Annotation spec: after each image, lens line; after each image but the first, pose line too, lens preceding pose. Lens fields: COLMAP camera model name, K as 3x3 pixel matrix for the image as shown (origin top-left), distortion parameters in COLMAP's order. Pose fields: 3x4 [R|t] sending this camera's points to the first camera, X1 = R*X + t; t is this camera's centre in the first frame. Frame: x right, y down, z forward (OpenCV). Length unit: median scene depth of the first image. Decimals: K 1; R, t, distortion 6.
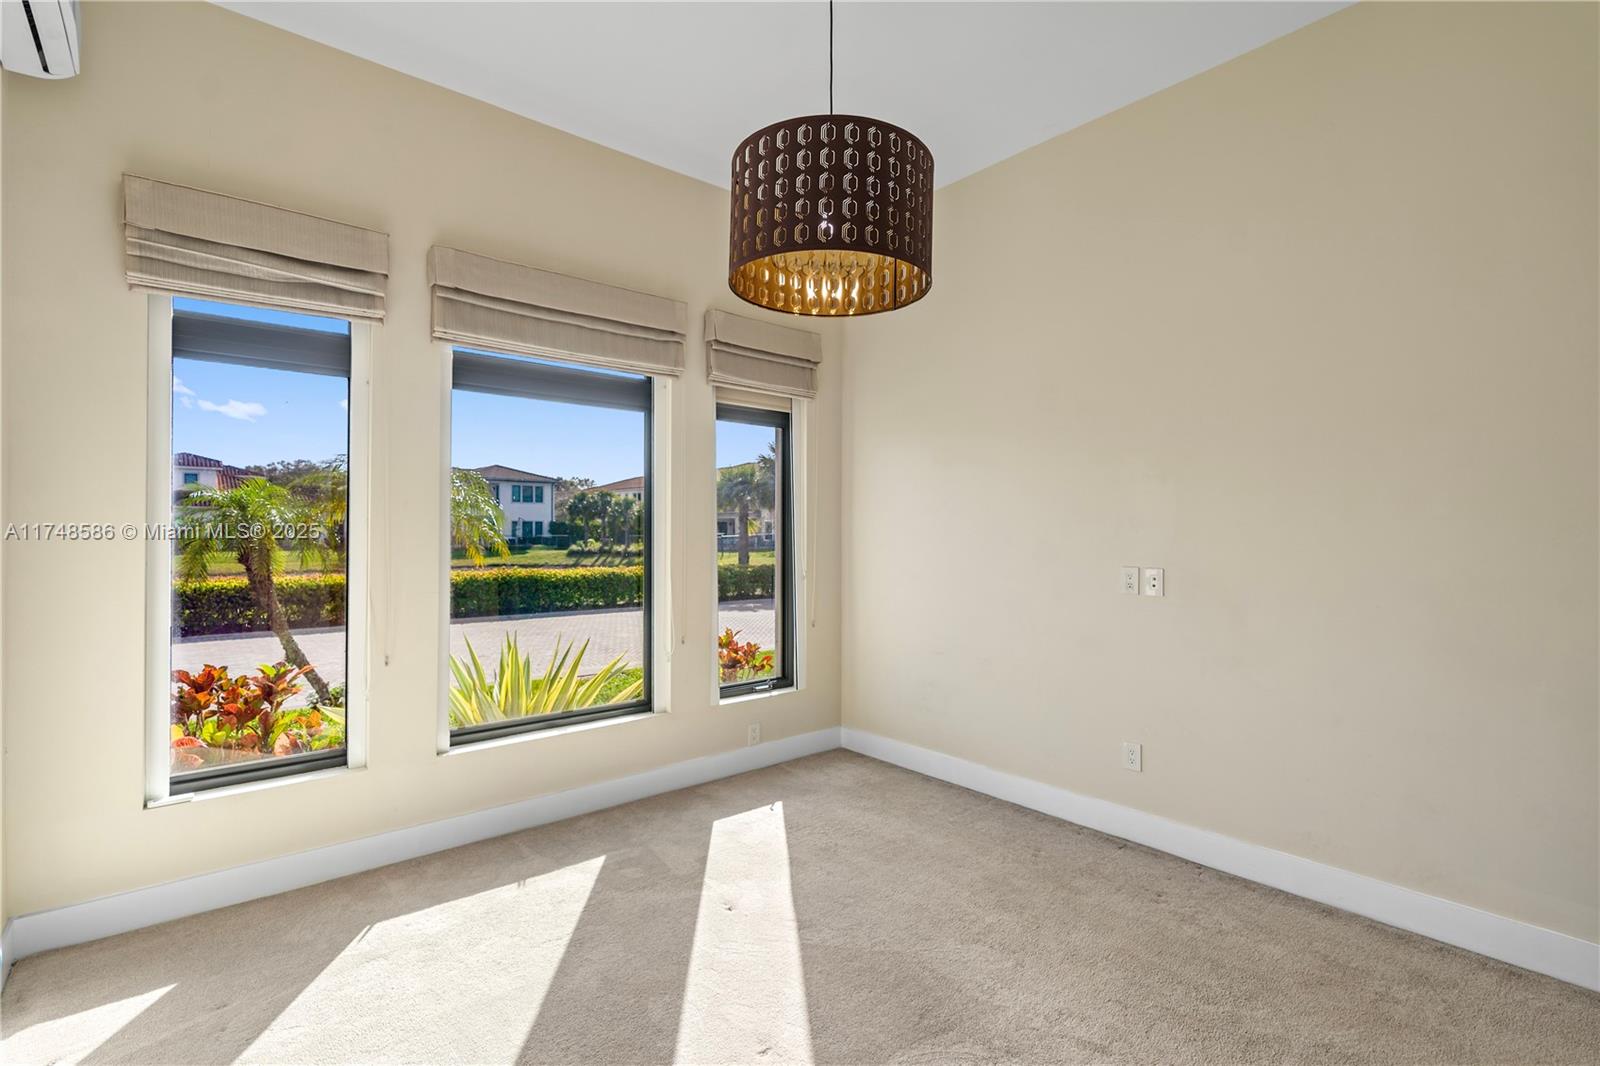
lens RADIAL K [[723.6, 0, 790.5], [0, 723.6, 525.5], [0, 0, 1]] dist [-0.009218, 0.003697]
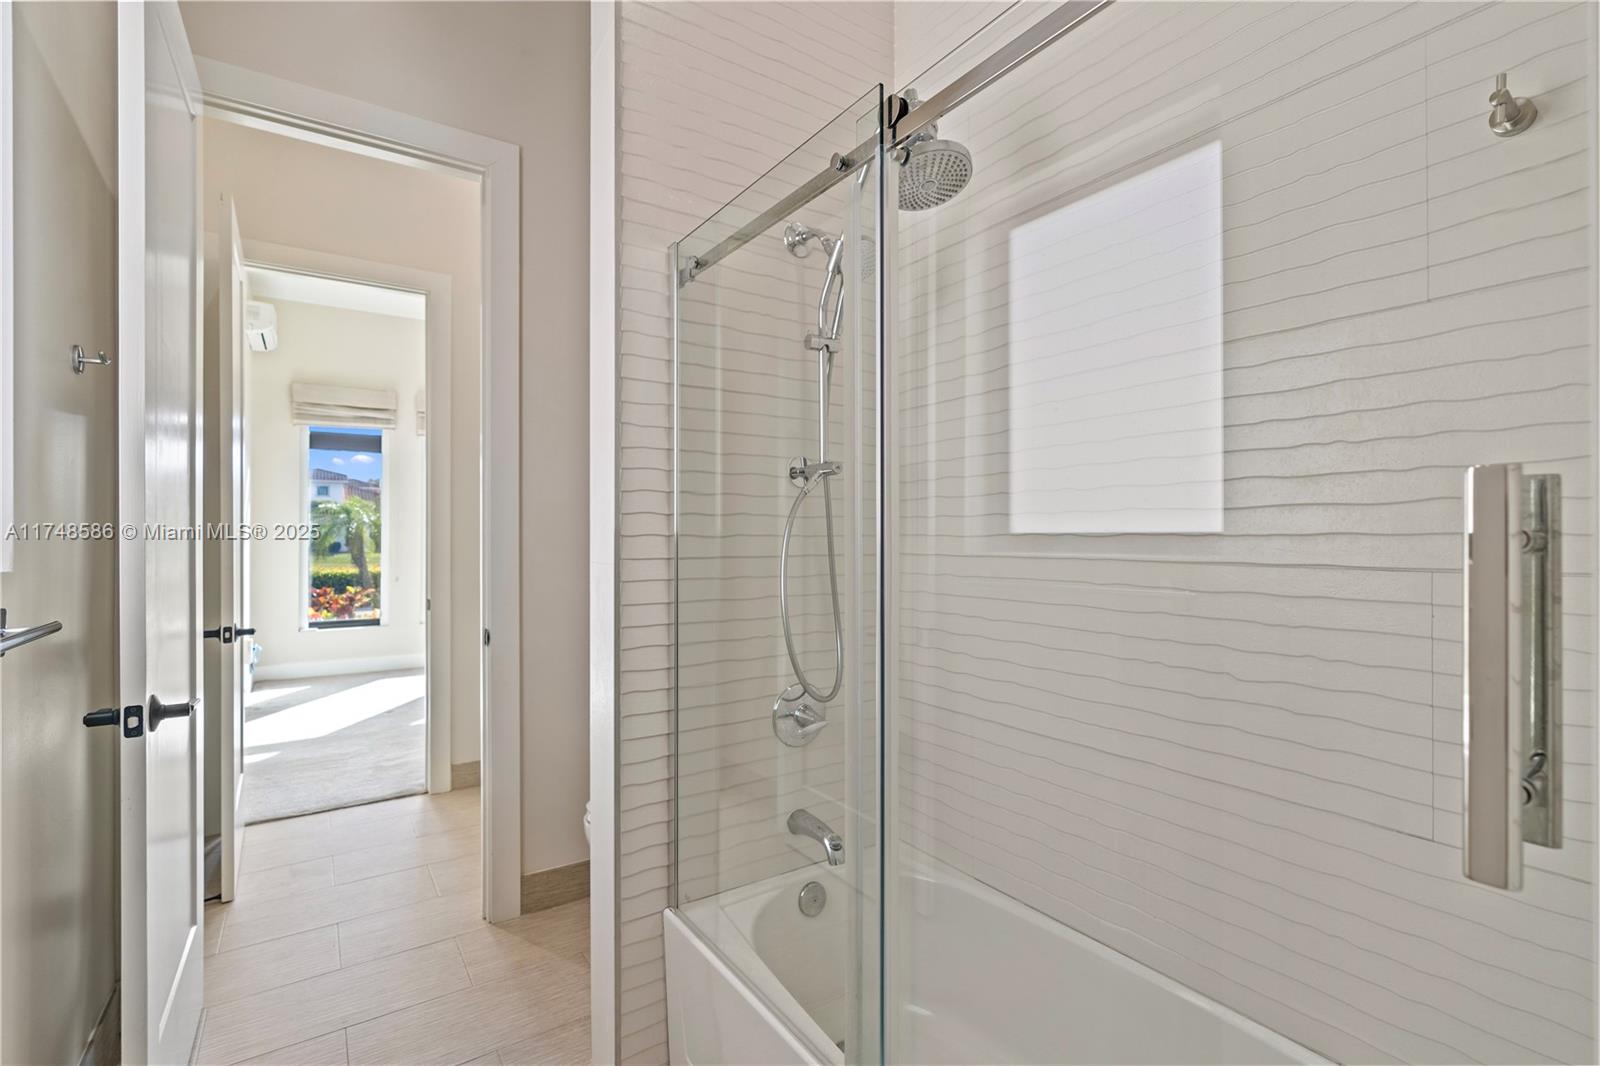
lens RADIAL K [[723.6, 0, 805.5], [0, 723.6, 529.2], [0, 0, 1]] dist [-0.009218, 0.003697]
pose [[0.994479, -0.003465, -0.104878, 0.977458], [0.003040, 0.999987, -0.004208, 0.045990], [0.104892, 0.003866, 0.994476, -1.145483]]
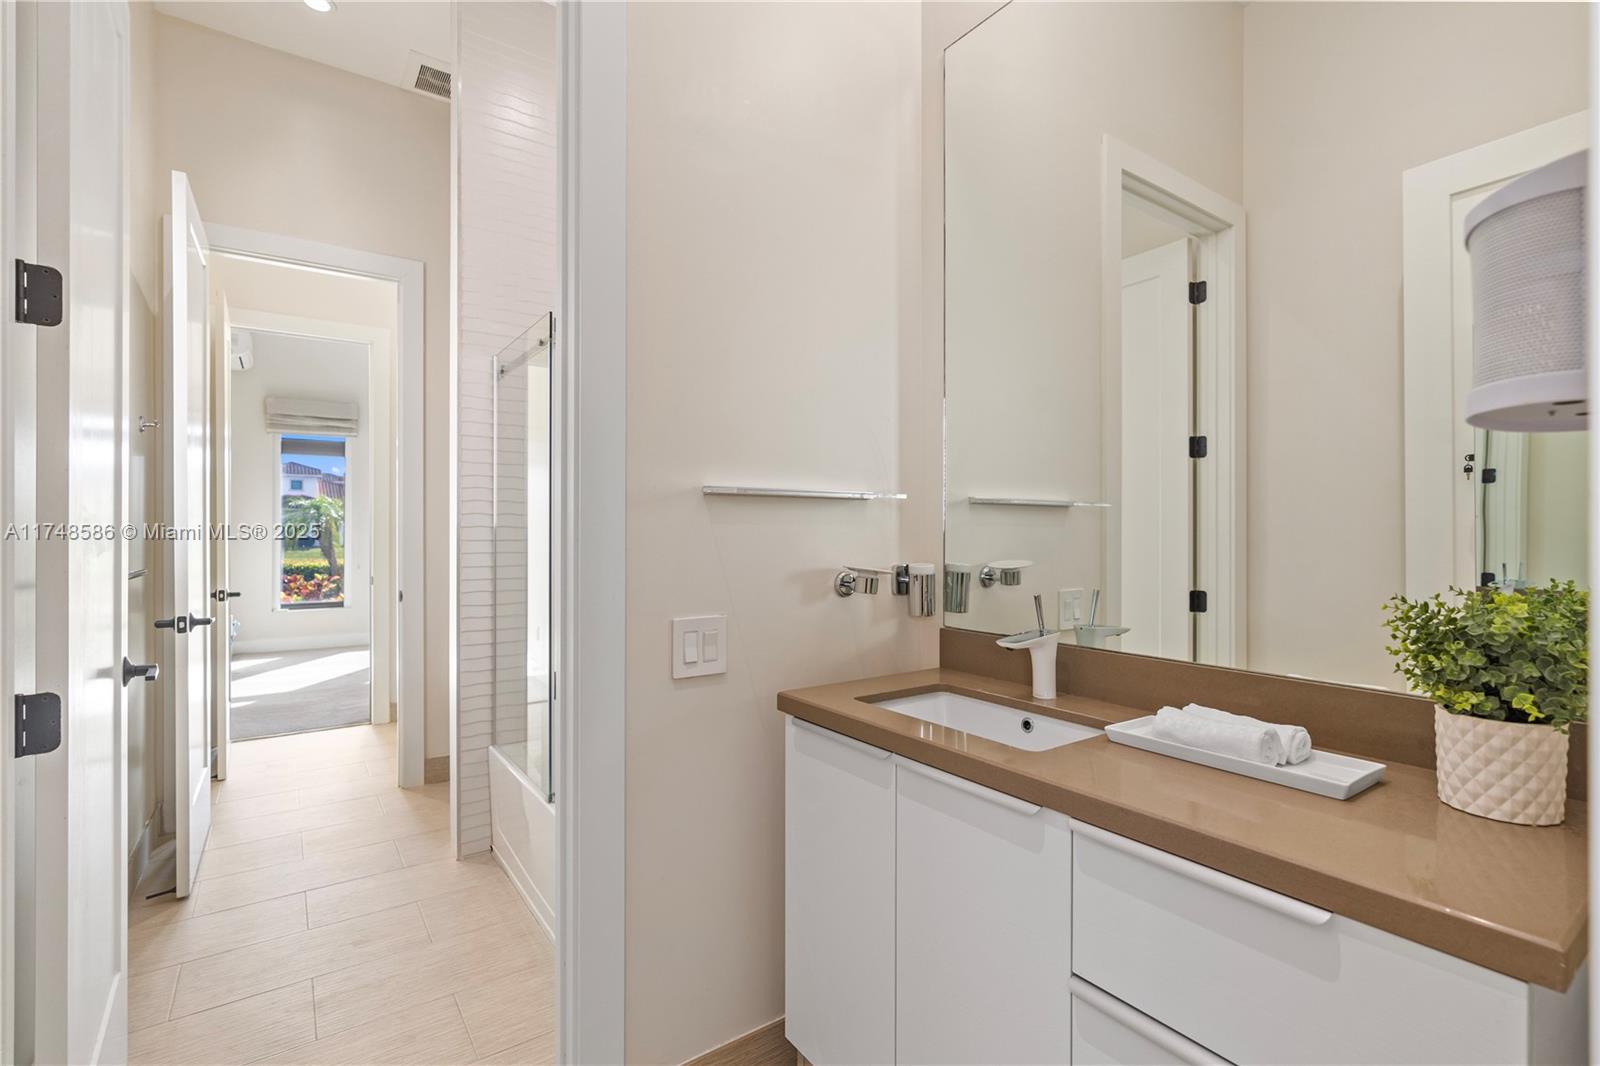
lens RADIAL K [[723.6, 0, 800.1], [0, 723.6, 530.7], [0, 0, 1]] dist [-0.009218, 0.003697]
pose [[0.996379, 0.001090, -0.085018, 1.285392], [-0.000860, 0.999996, 0.002745, 0.050194], [0.085021, -0.002662, 0.996376, -1.498237]]
